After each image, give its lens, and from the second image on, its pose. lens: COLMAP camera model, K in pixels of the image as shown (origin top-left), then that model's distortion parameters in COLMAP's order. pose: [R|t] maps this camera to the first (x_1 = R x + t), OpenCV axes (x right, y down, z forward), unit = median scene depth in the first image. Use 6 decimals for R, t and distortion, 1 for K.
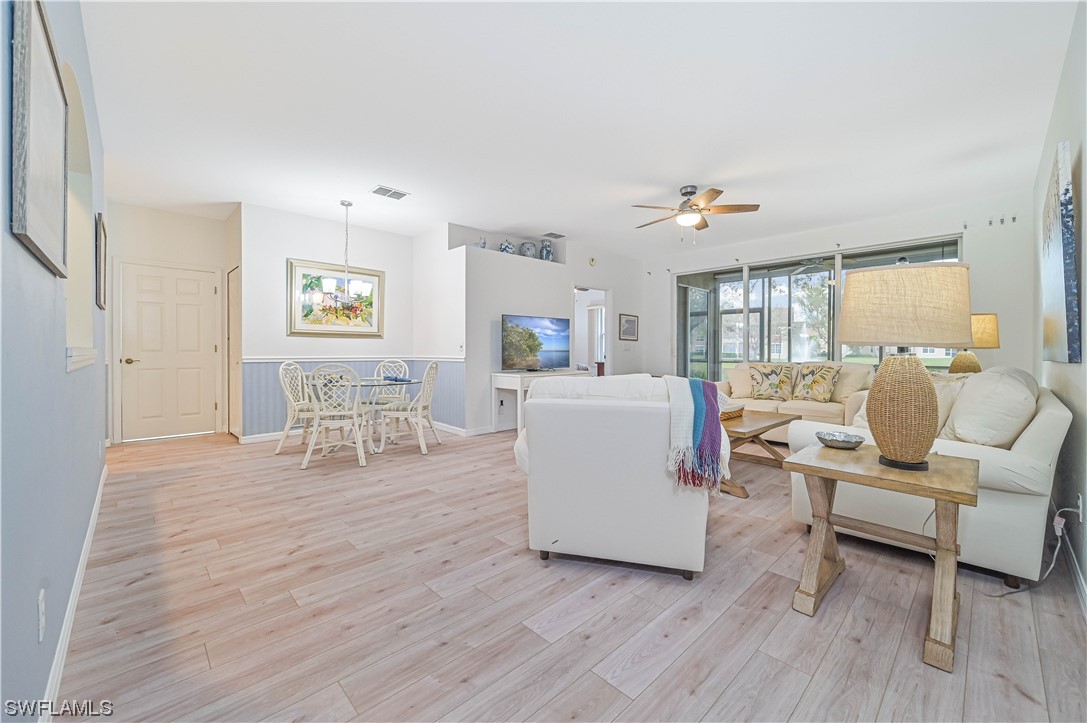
lens RADIAL K [[433.5, 0, 544.2], [0, 433.5, 353.7], [0, 0, 1]] dist [-0.000550, -0.000107]
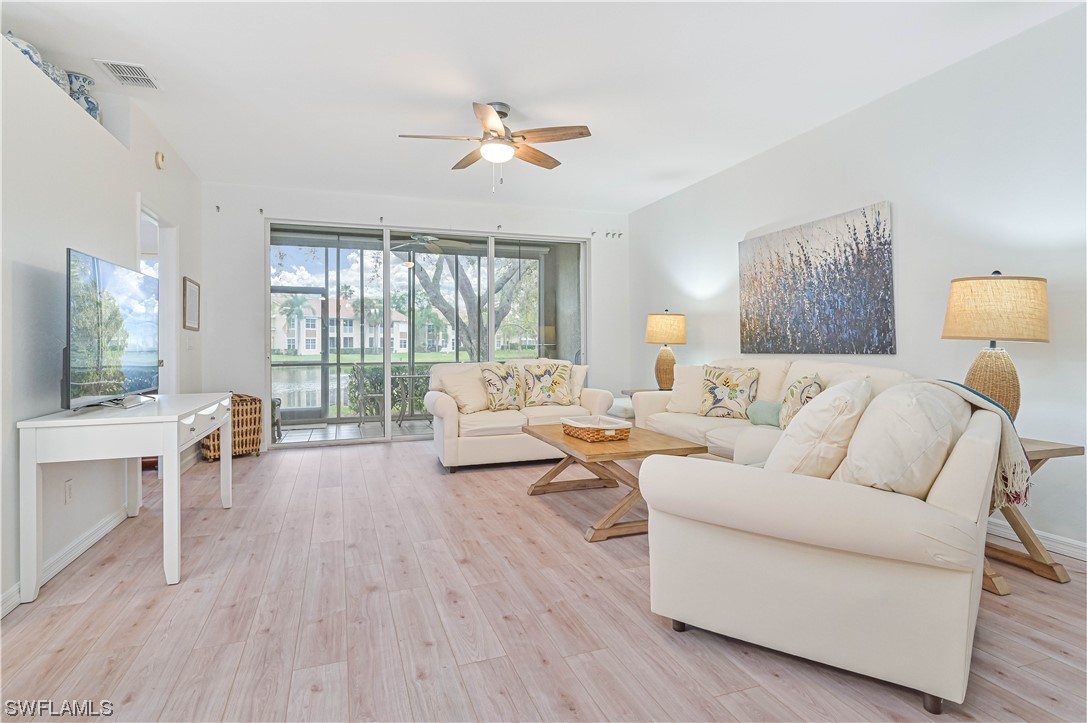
lens RADIAL K [[574.2, 0, 547.6], [0, 574.2, 341.7], [0, 0, 1]] dist [0.002769, 0.000869]
pose [[0.399277, 0.002427, 0.916827, -0.446759], [0.013855, 0.999866, -0.008681, -0.007900], [-0.916726, 0.016168, 0.399190, 0.572215]]
